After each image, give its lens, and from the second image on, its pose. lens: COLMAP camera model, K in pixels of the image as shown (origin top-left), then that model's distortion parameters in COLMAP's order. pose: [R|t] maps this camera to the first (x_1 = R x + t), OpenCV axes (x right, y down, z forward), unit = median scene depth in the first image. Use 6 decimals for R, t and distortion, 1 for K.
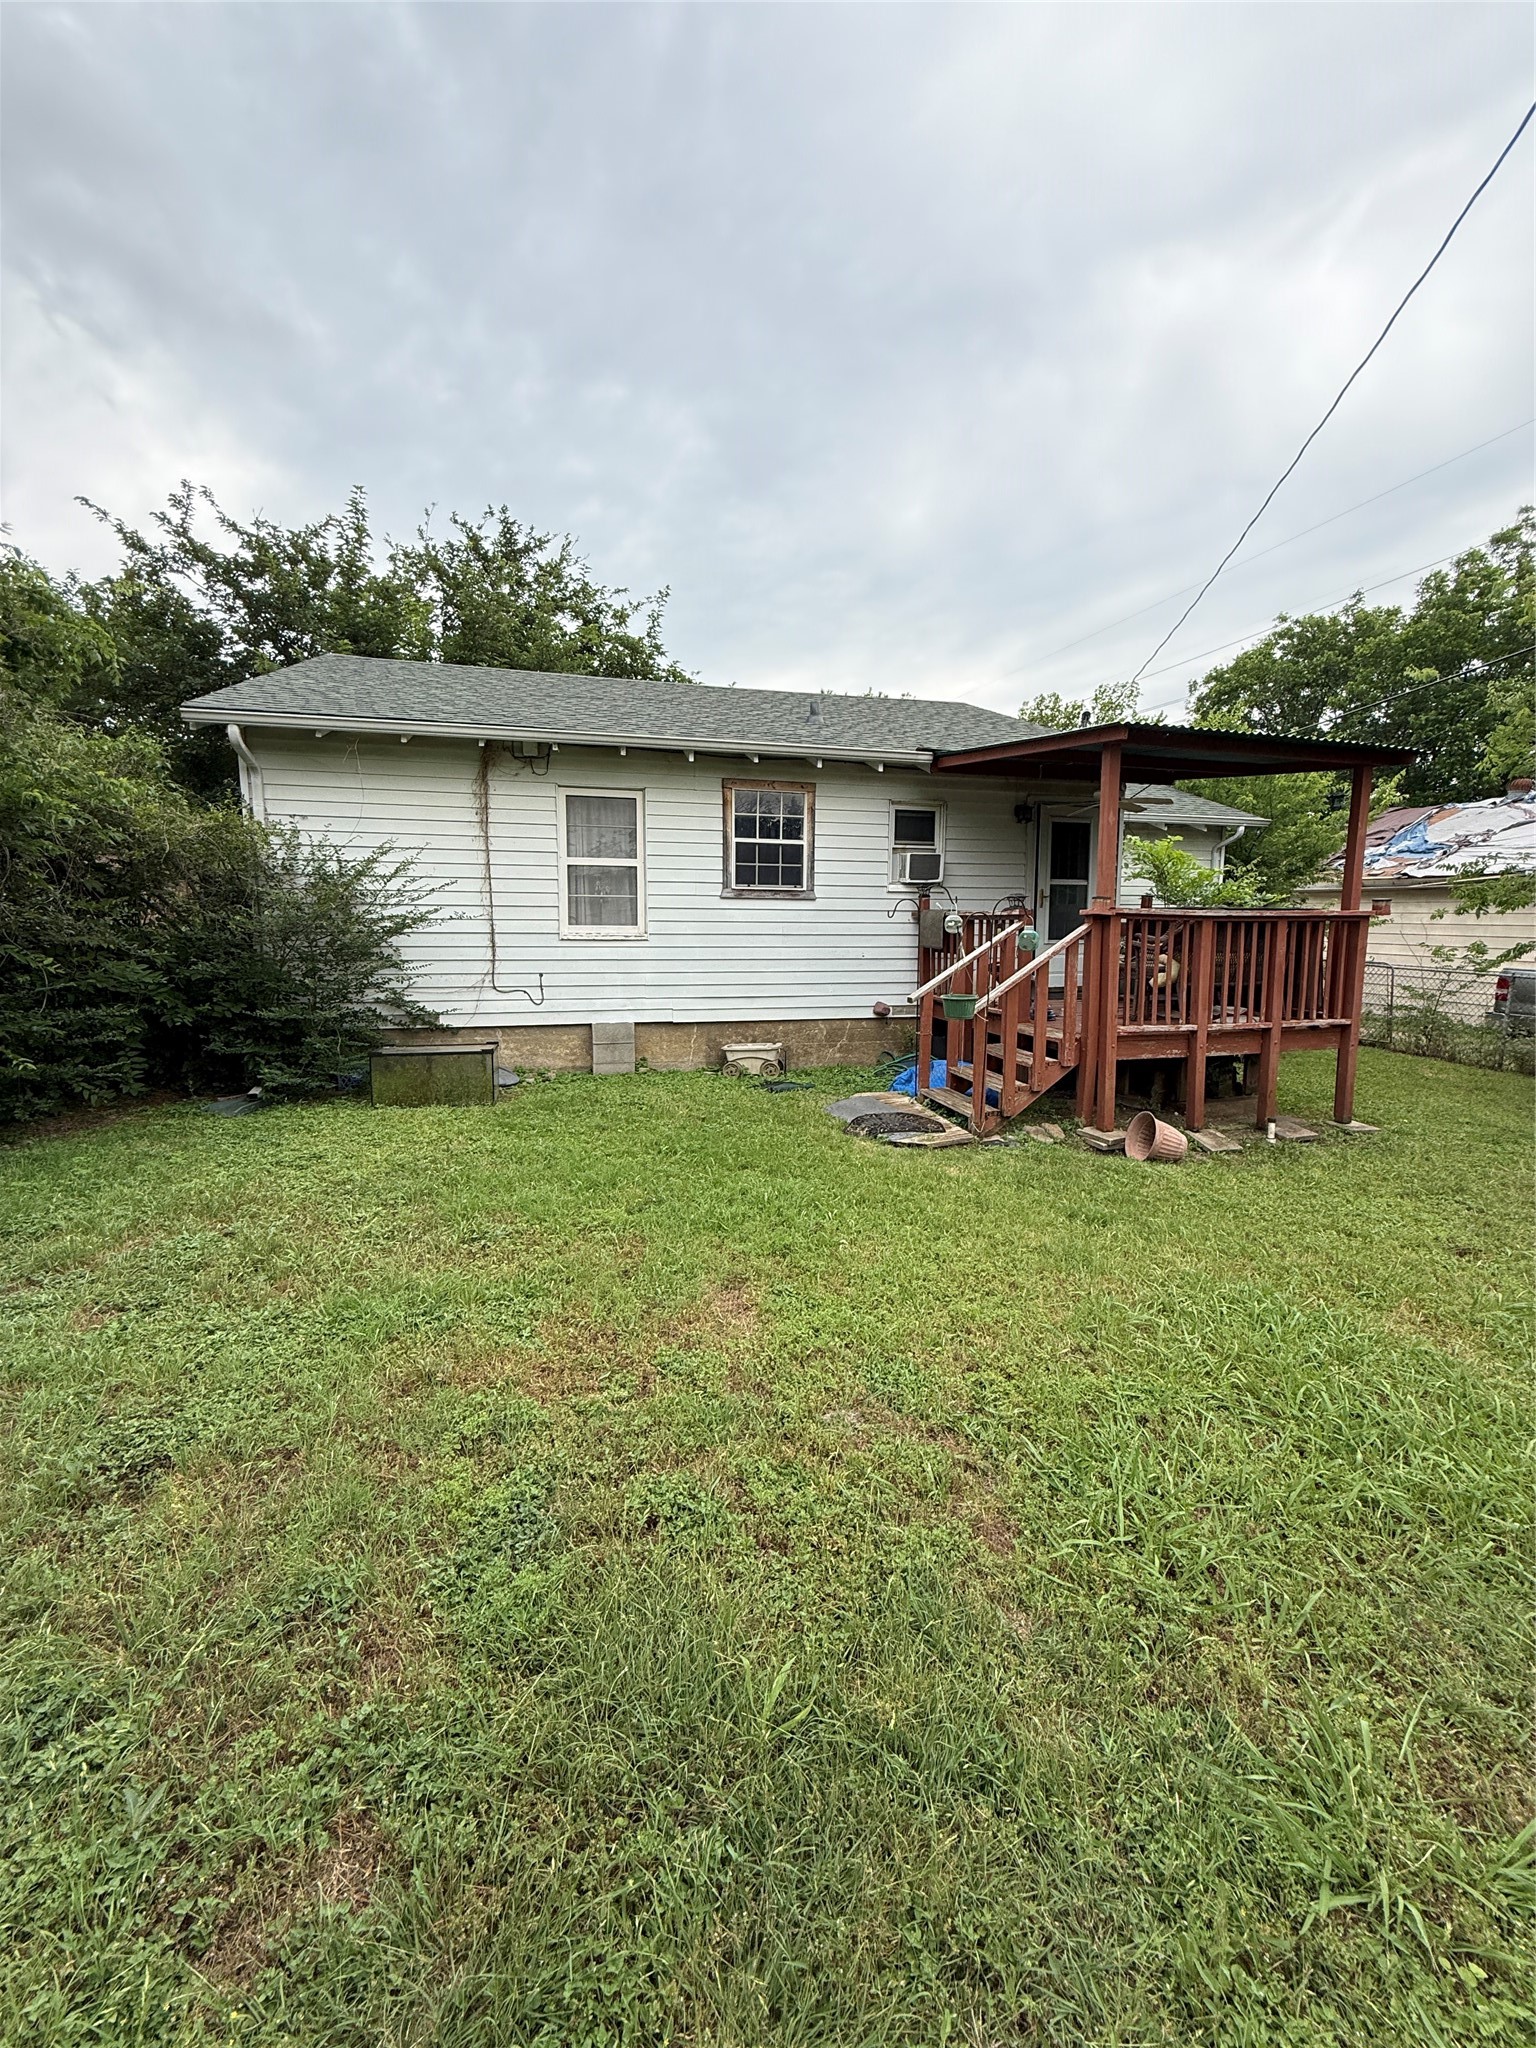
lens RADIAL K [[815.9, 0, 764.3], [0, 815.9, 1027.7], [0, 0, 1]] dist [-0.002481, -0.000166]
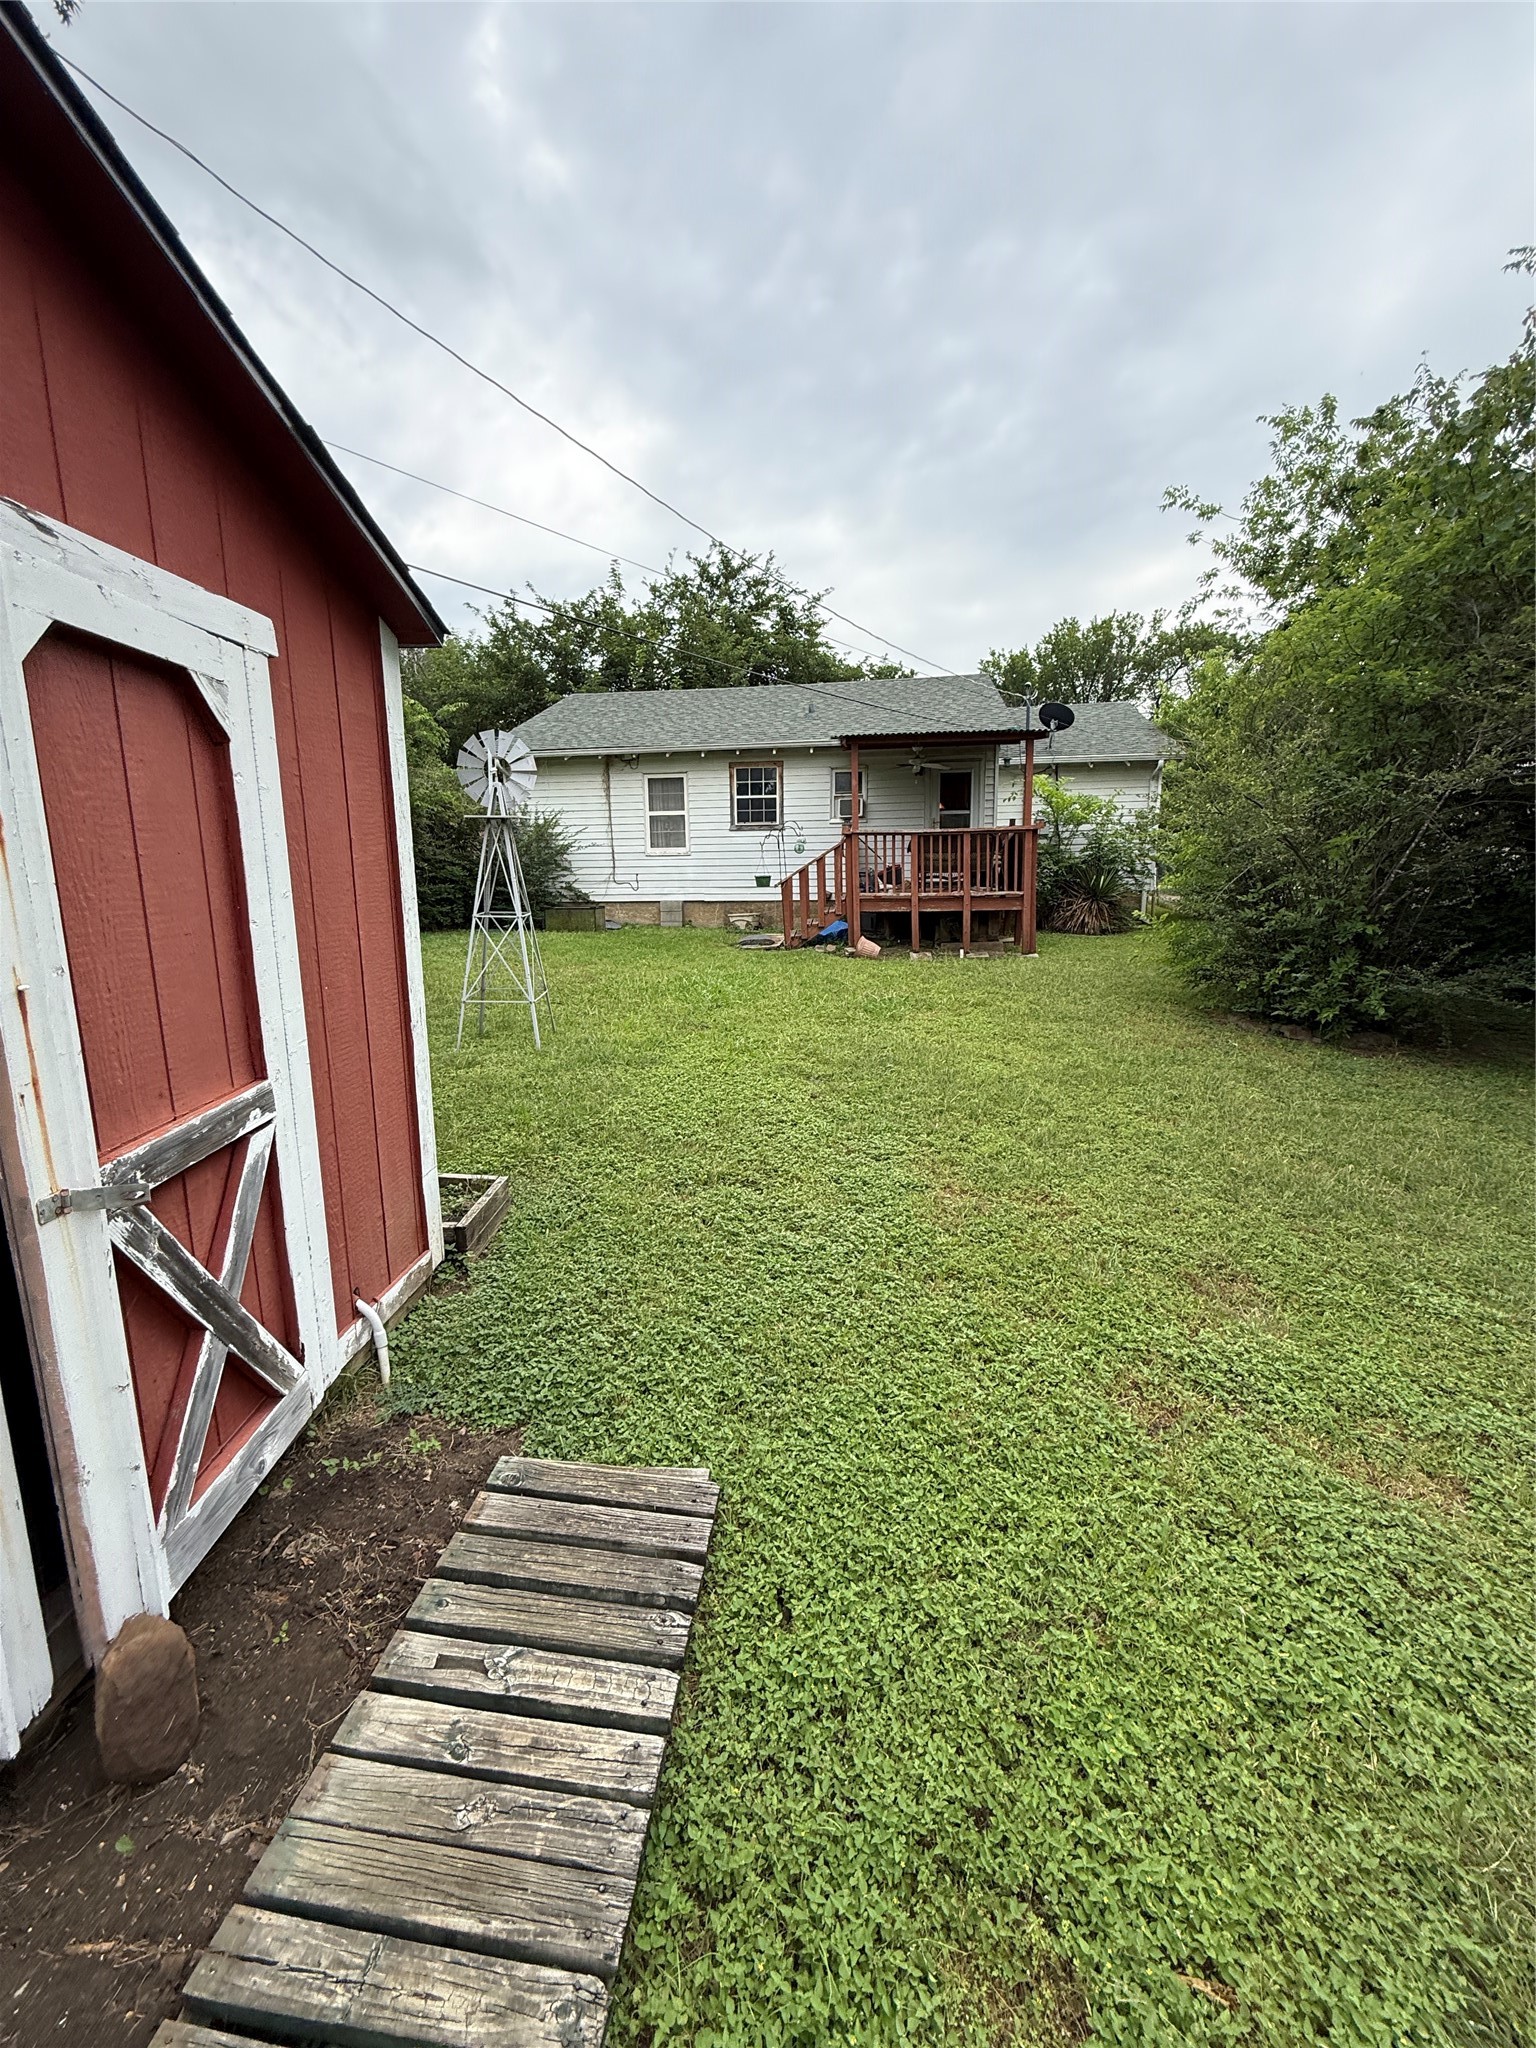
lens RADIAL K [[835.8, 0, 768.0], [0, 835.8, 1024.0], [0, 0, 1]] dist [0.000532, -0.000035]
pose [[0.920154, 0.055928, -0.387541, 0.764366], [-0.027567, 0.996544, 0.078364, 0.118358], [0.390584, -0.061424, 0.918516, -0.680416]]
